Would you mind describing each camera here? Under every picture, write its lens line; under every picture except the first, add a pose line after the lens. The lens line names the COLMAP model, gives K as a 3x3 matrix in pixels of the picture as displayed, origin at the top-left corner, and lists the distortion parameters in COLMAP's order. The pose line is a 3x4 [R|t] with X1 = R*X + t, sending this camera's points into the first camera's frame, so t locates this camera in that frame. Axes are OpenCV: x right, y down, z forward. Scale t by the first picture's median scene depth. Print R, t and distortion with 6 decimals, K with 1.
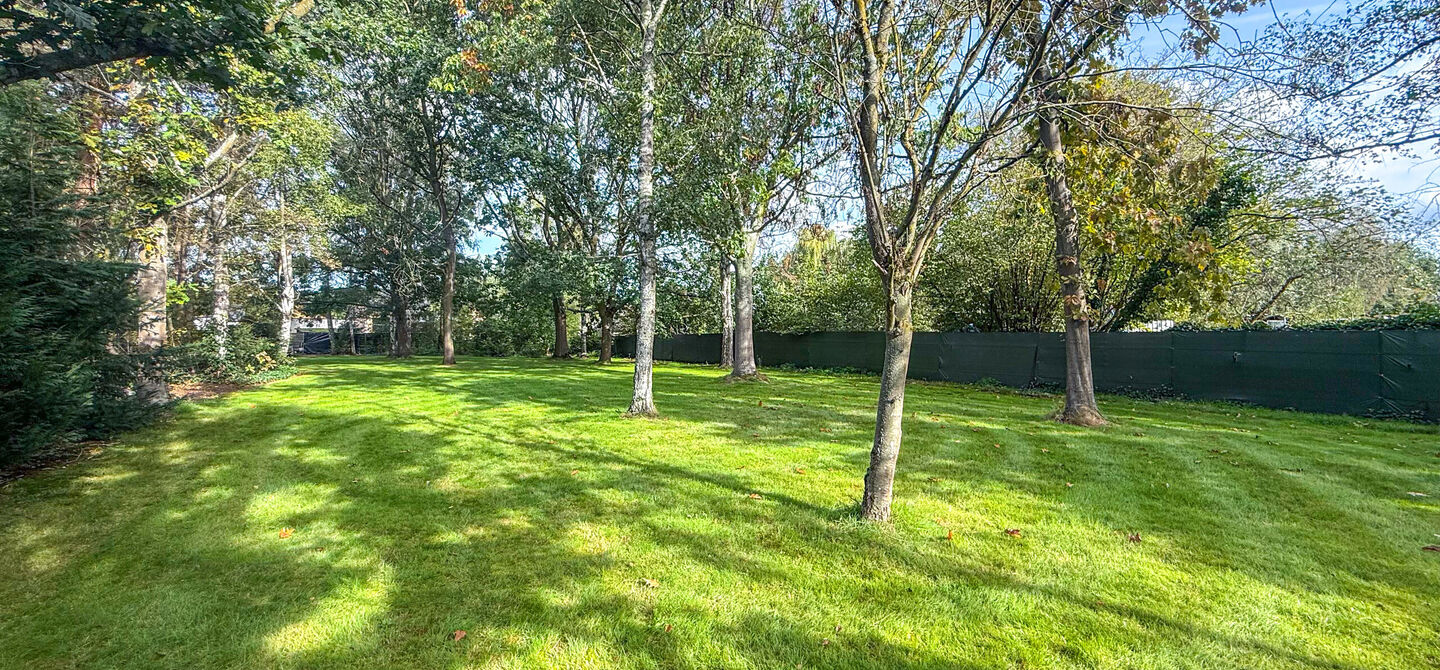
lens RADIAL K [[565.4, 0, 719.1], [0, 565.4, 334.6], [0, 0, 1]] dist [-0.000499, -0.000628]
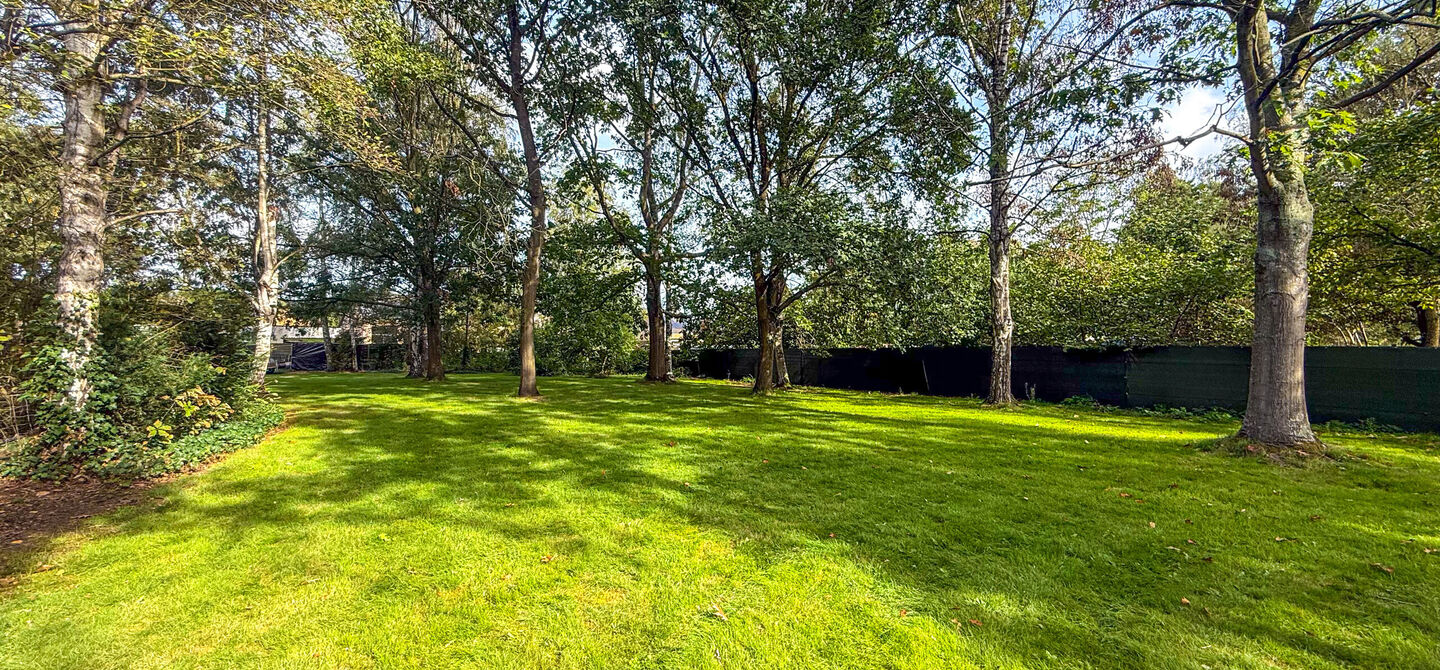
lens RADIAL K [[565.4, 0, 721.0], [0, 565.4, 336.0], [0, 0, 1]] dist [-0.000499, -0.000628]
pose [[0.999855, 0.005360, 0.016151, -0.270777], [-0.005031, 0.999781, -0.020302, -0.000880], [-0.016257, 0.020218, 0.999663, 0.365960]]
